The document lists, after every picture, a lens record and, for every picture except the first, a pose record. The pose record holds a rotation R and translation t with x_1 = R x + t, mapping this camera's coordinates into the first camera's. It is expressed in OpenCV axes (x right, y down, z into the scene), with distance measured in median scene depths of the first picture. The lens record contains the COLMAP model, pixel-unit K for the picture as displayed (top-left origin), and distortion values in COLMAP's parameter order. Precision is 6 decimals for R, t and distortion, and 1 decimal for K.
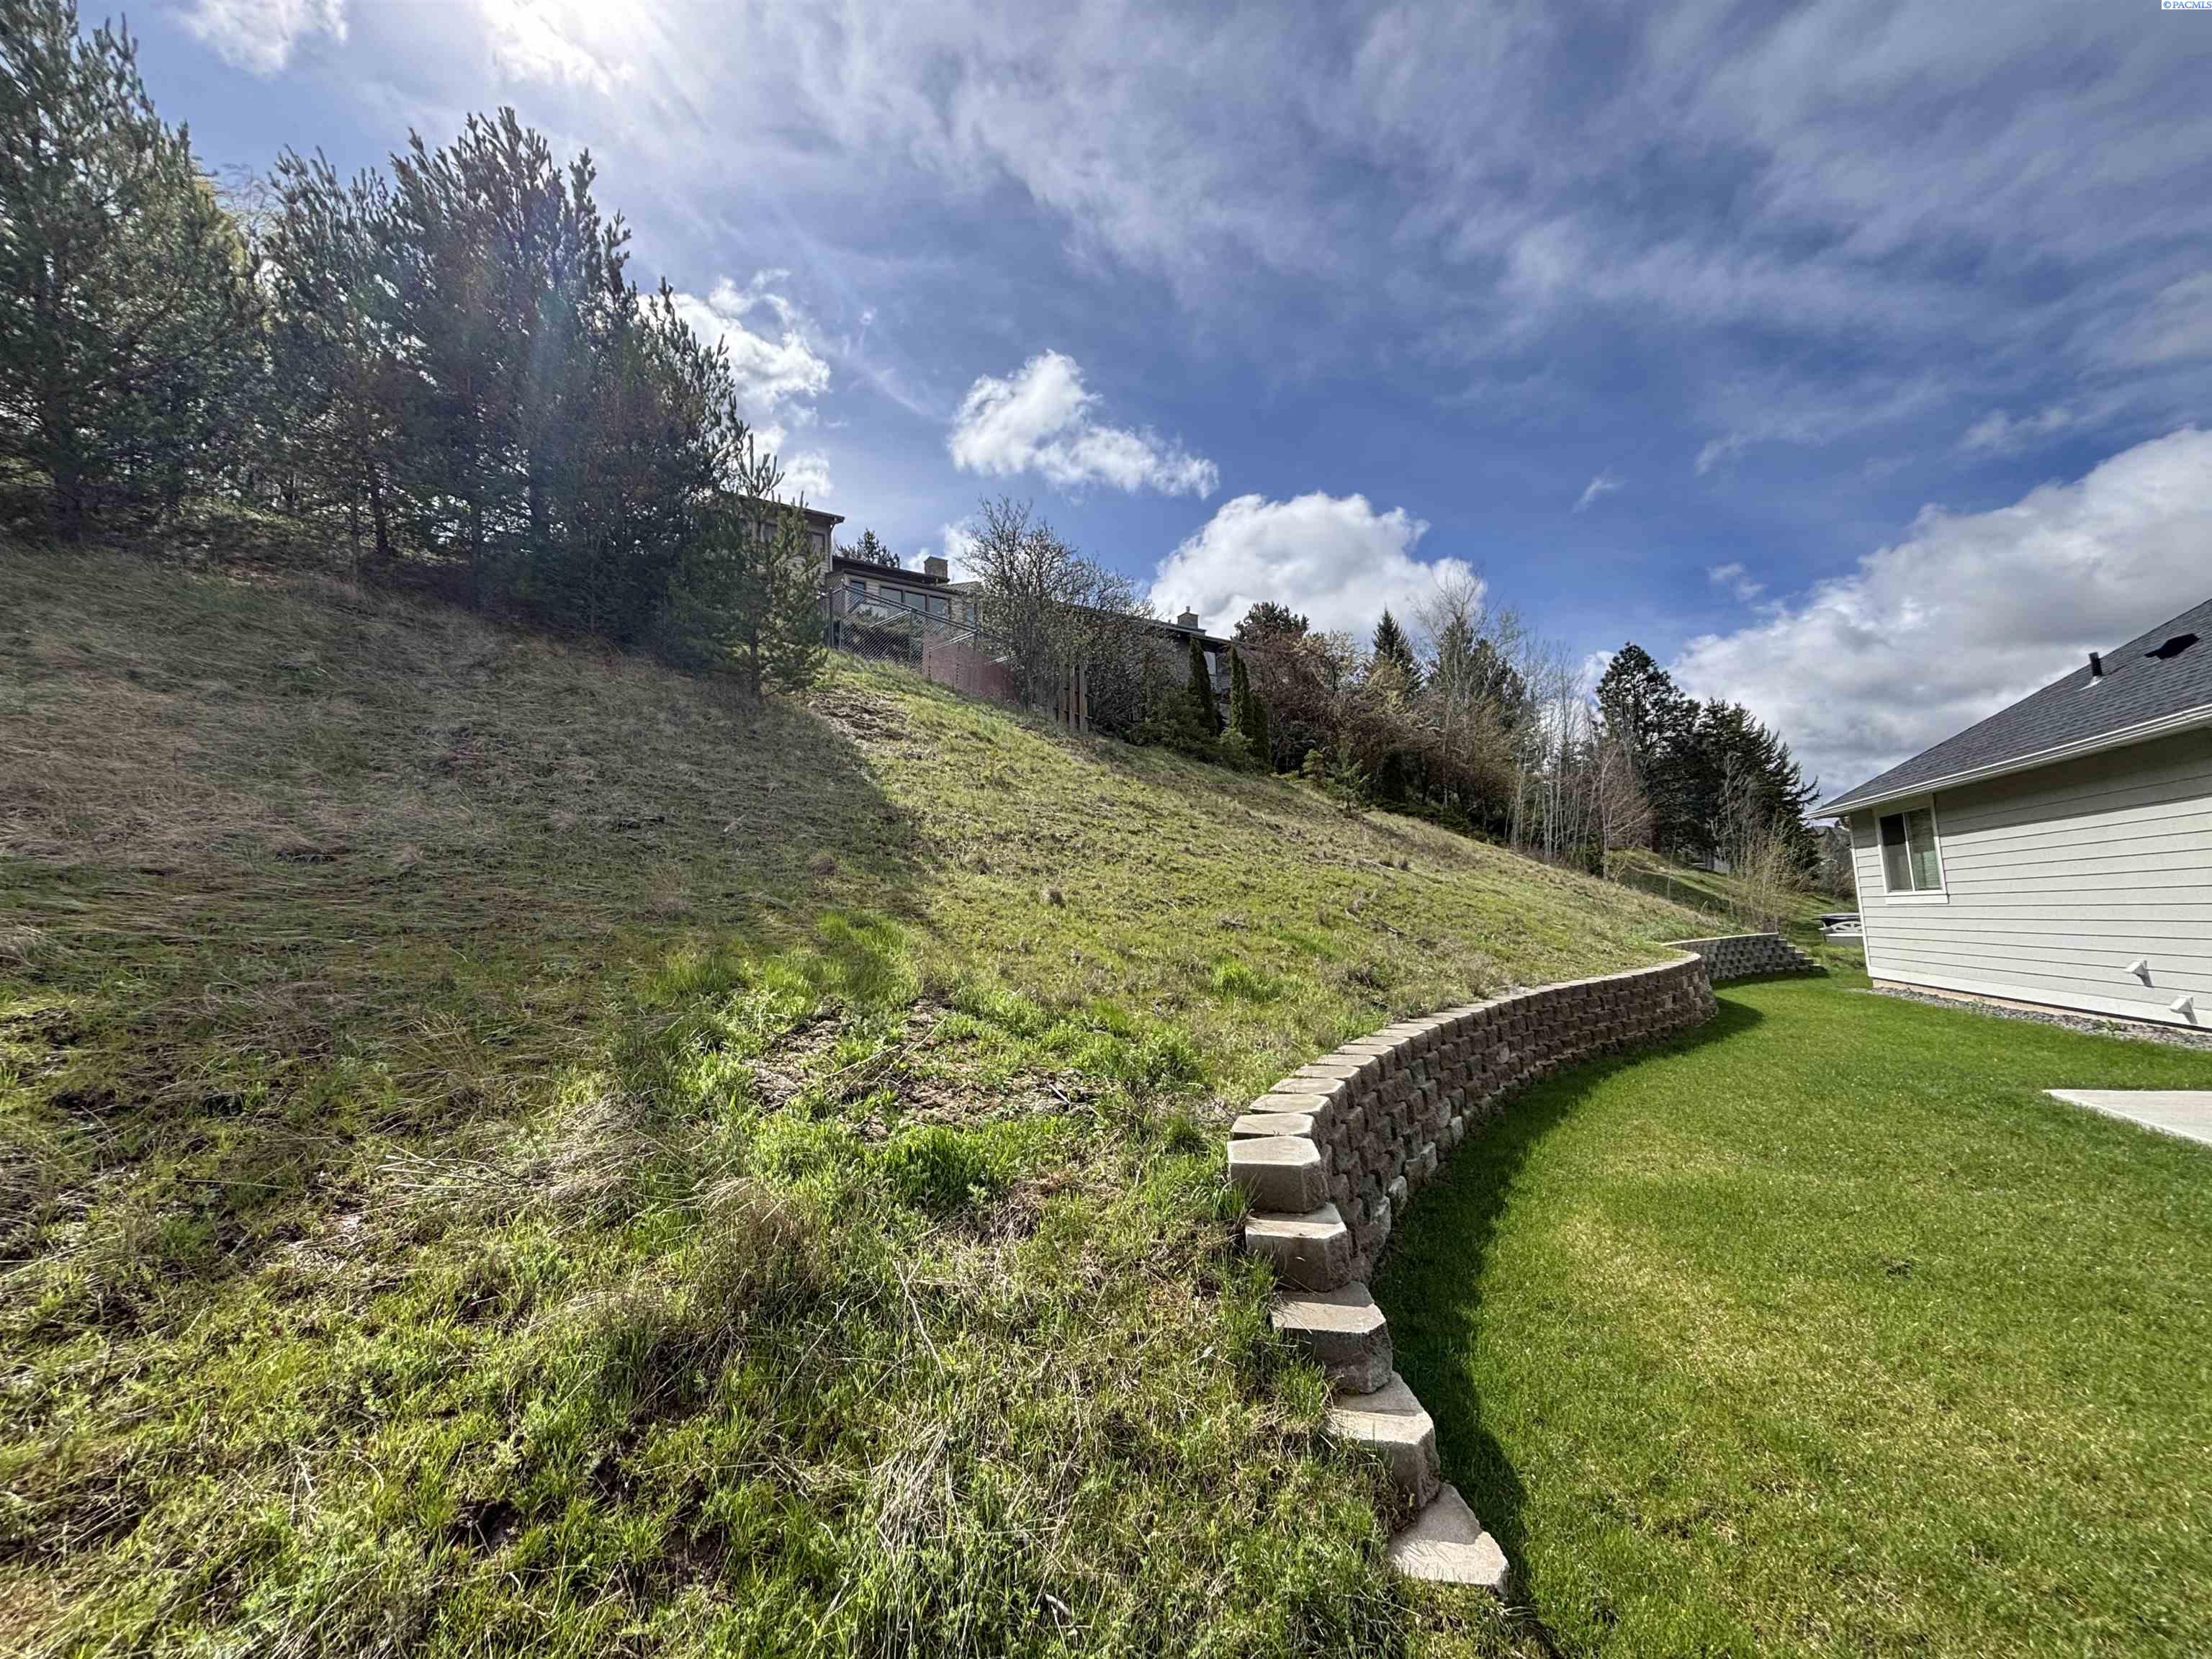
lens RADIAL K [[881.6, 0, 1104.6], [0, 881.6, 807.9], [0, 0, 1]] dist [0.001136, -0.000903]
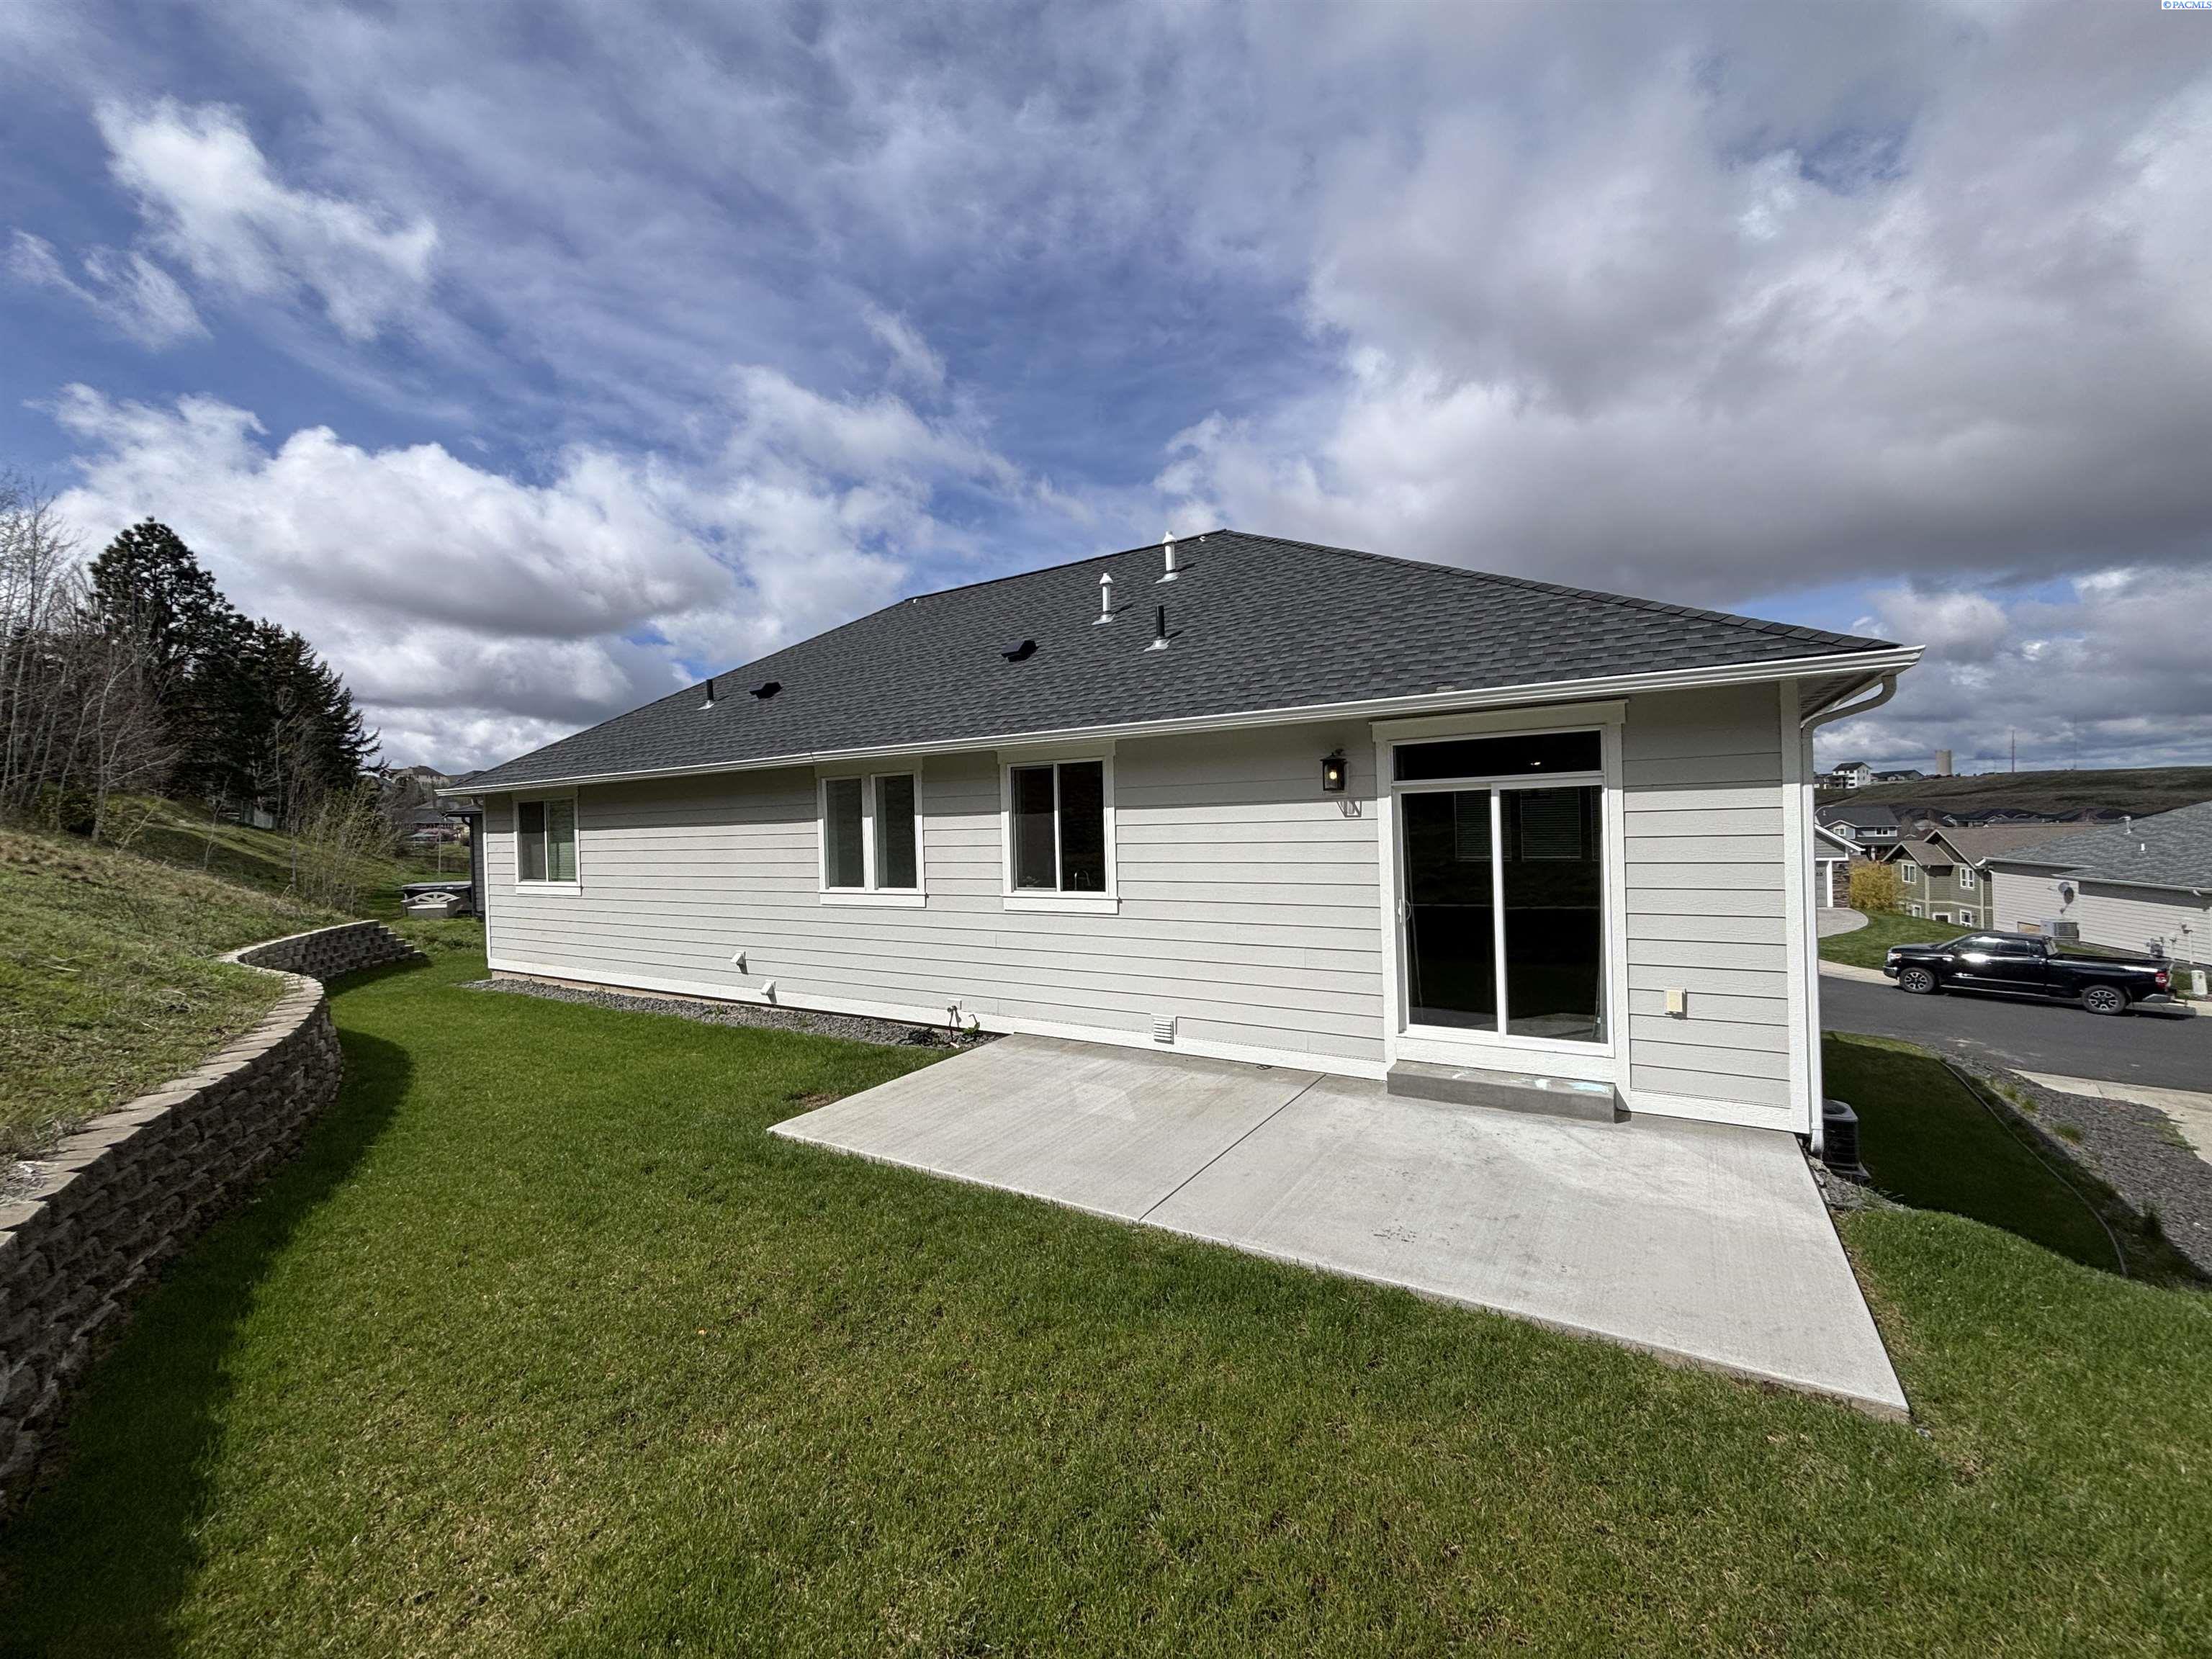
lens RADIAL K [[881.6, 0, 1091.7], [0, 881.6, 817.6], [0, 0, 1]] dist [0.001136, -0.000903]
pose [[0.190425, 0.036347, 0.981029, 0.071280], [-0.105445, 0.994290, -0.016370, -0.026110], [-0.976022, -0.100328, 0.193170, 0.242874]]
